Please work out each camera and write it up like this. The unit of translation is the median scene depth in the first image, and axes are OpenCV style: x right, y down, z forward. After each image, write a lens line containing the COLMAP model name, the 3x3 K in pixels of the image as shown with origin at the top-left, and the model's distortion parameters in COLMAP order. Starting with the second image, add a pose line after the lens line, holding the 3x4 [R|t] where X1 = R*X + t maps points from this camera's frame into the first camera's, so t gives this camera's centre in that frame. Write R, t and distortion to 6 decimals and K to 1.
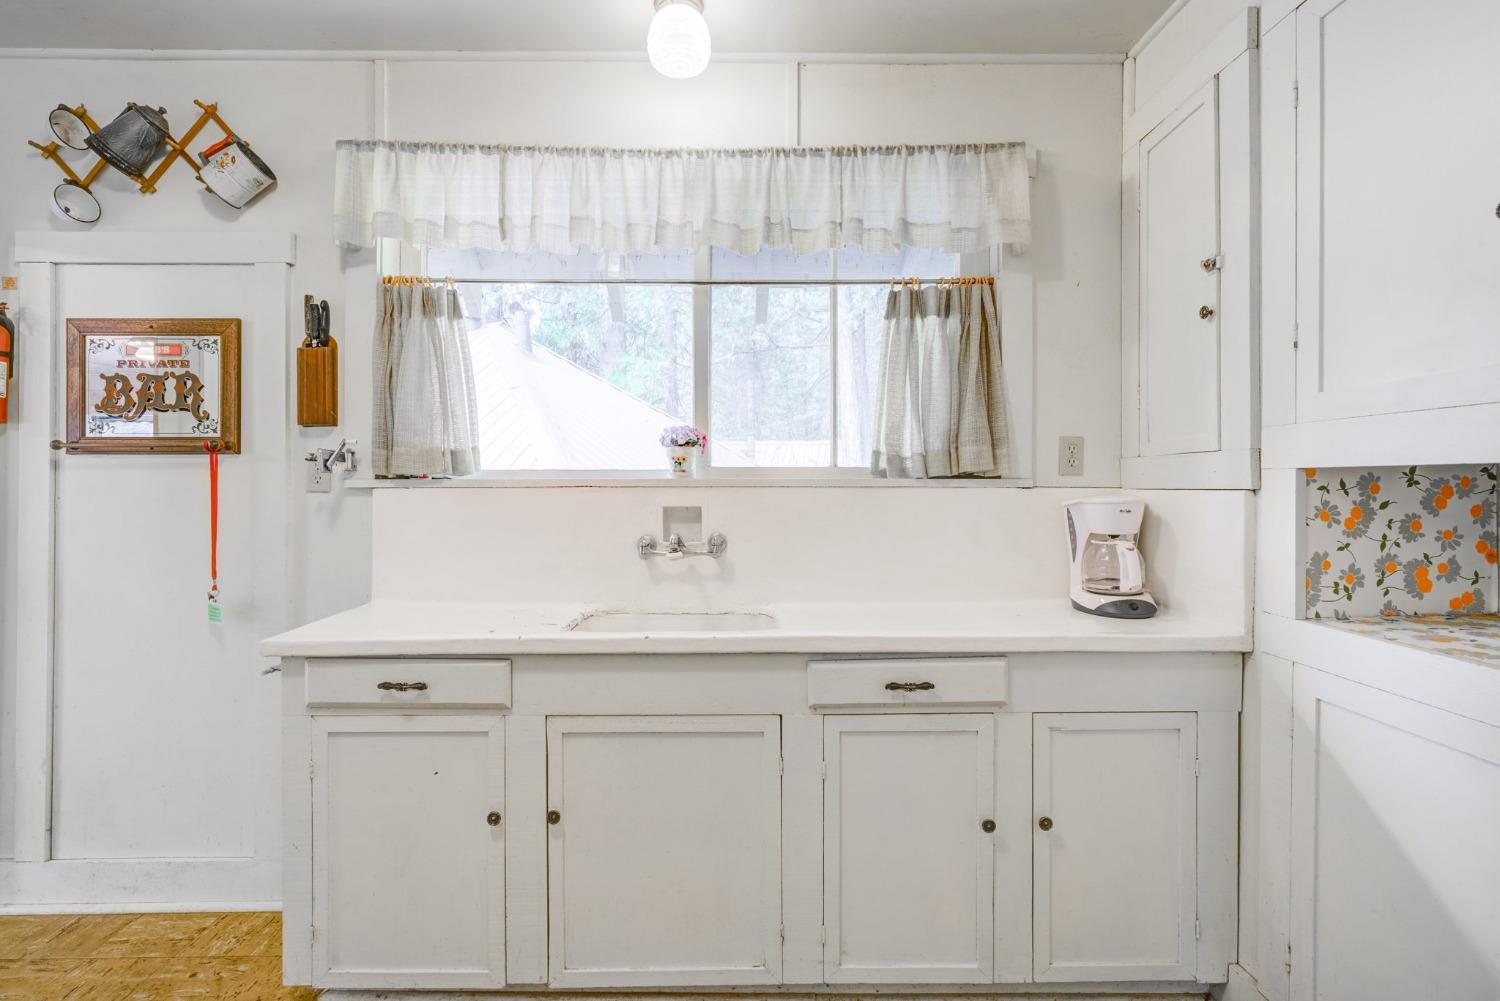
lens RADIAL K [[695.4, 0, 741.5], [0, 695.4, 484.4], [0, 0, 1]] dist [-0.006194, 0.003982]
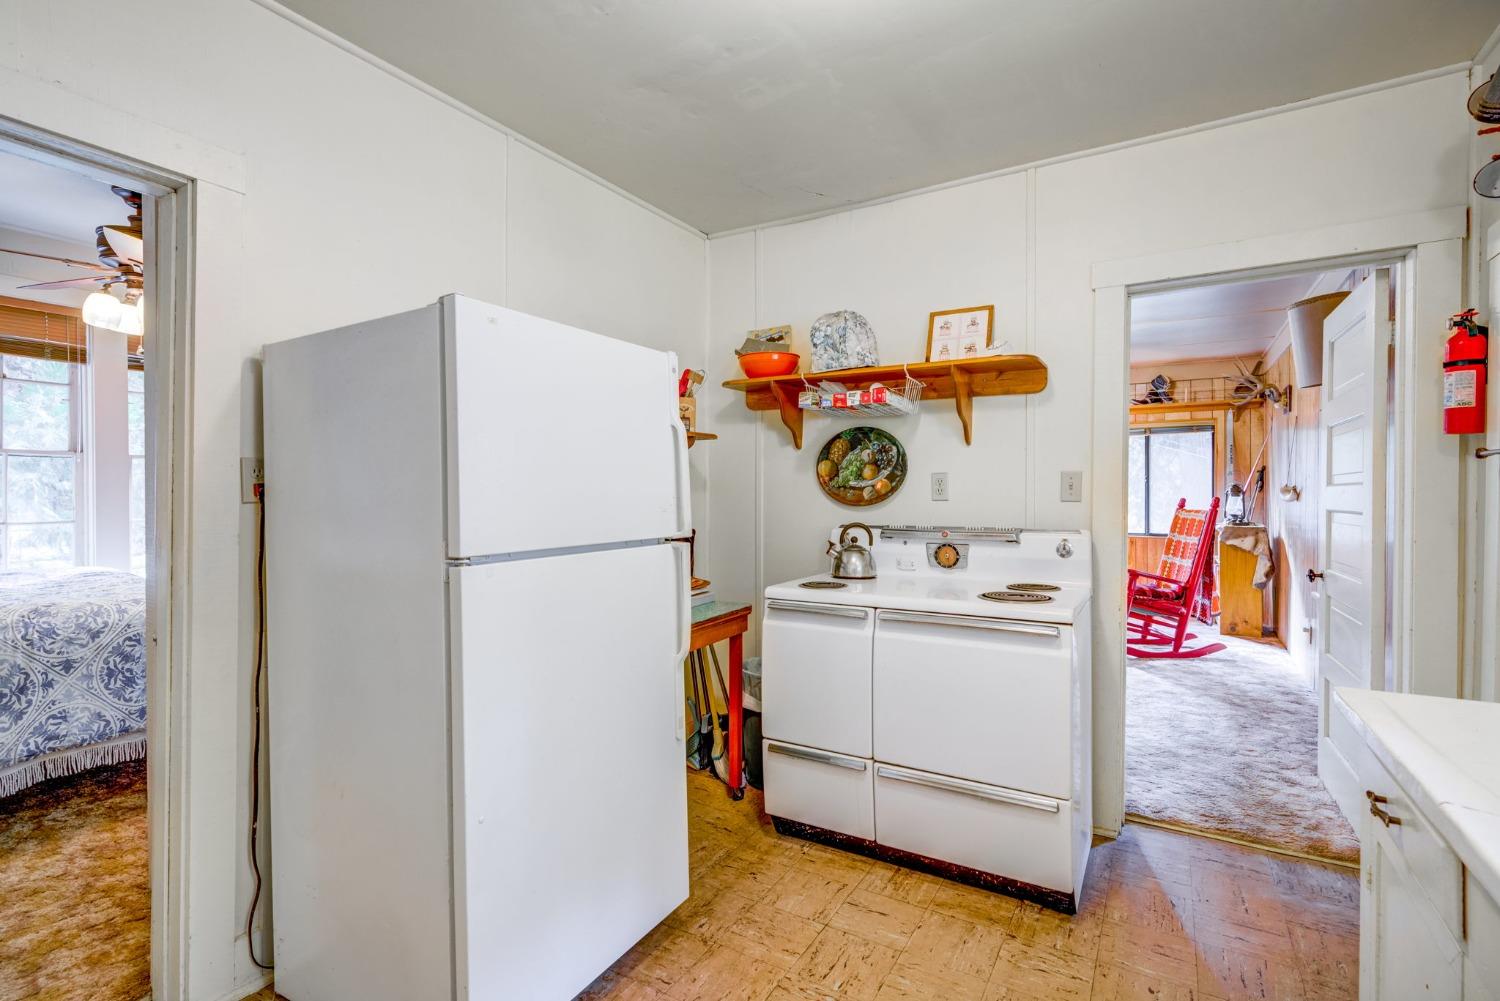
lens RADIAL K [[695.4, 0, 749.8], [0, 695.4, 493.4], [0, 0, 1]] dist [-0.006194, 0.003982]
pose [[-0.522777, 0.003499, -0.852462, 0.298150], [-0.006123, 0.999950, 0.007860, -0.005366], [0.852448, 0.009329, -0.522729, 0.666967]]
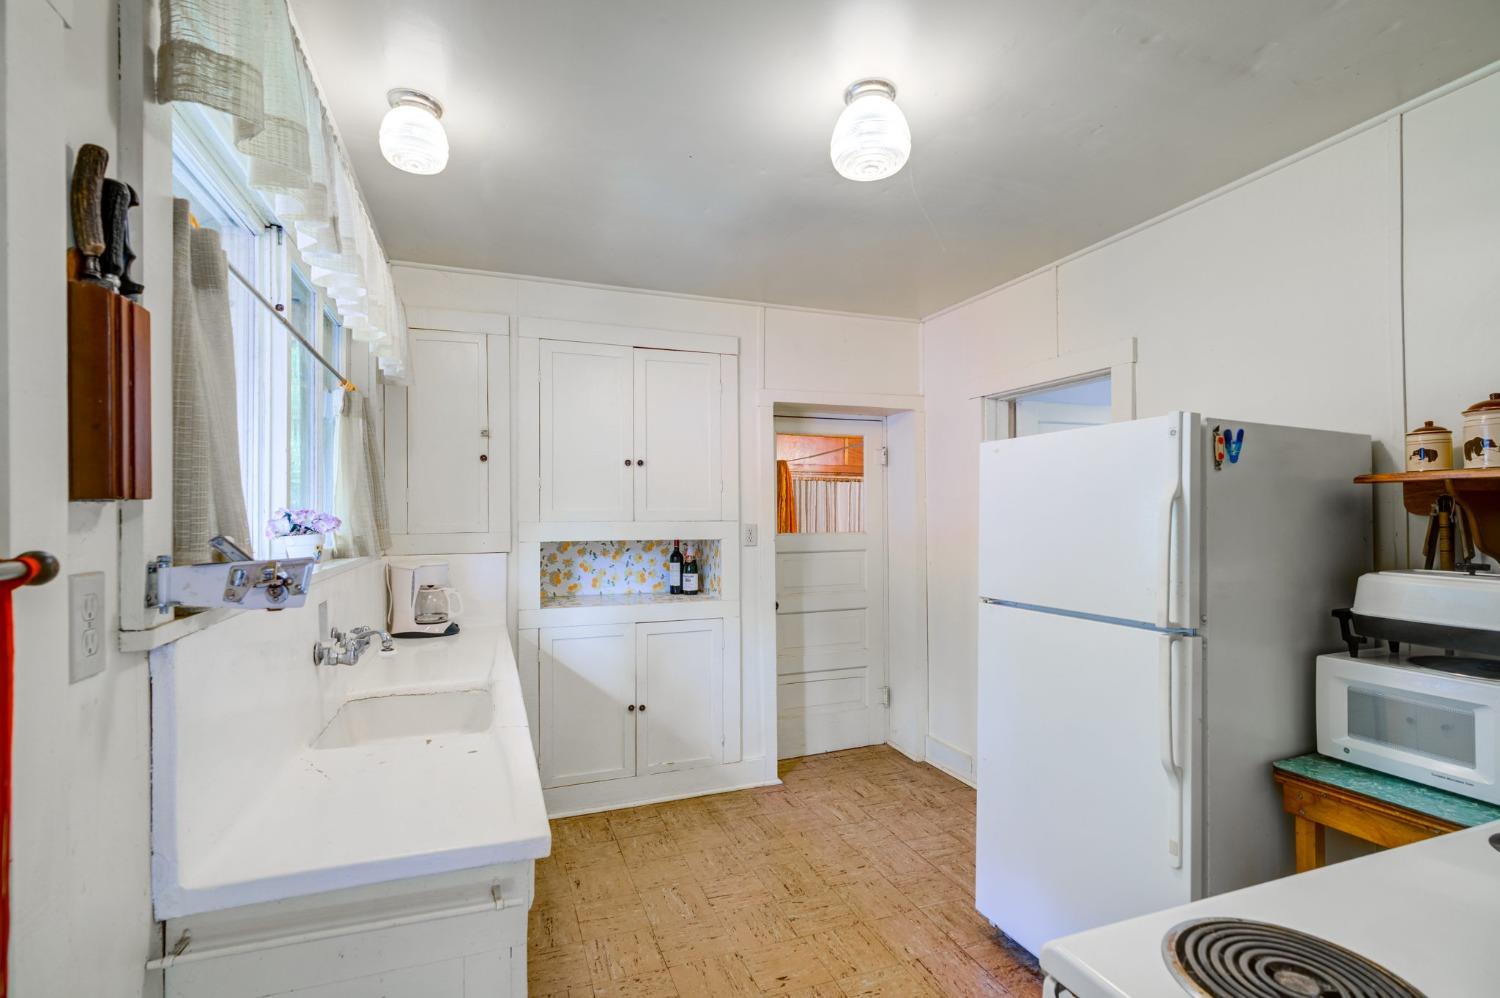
lens RADIAL K [[695.4, 0, 750.1], [0, 695.4, 503.9], [0, 0, 1]] dist [-0.006194, 0.003982]
pose [[-0.353364, 0.016544, 0.935340, -1.141364], [0.010913, 0.999848, -0.013563, -0.078304], [-0.935422, 0.005414, -0.353491, 0.848223]]
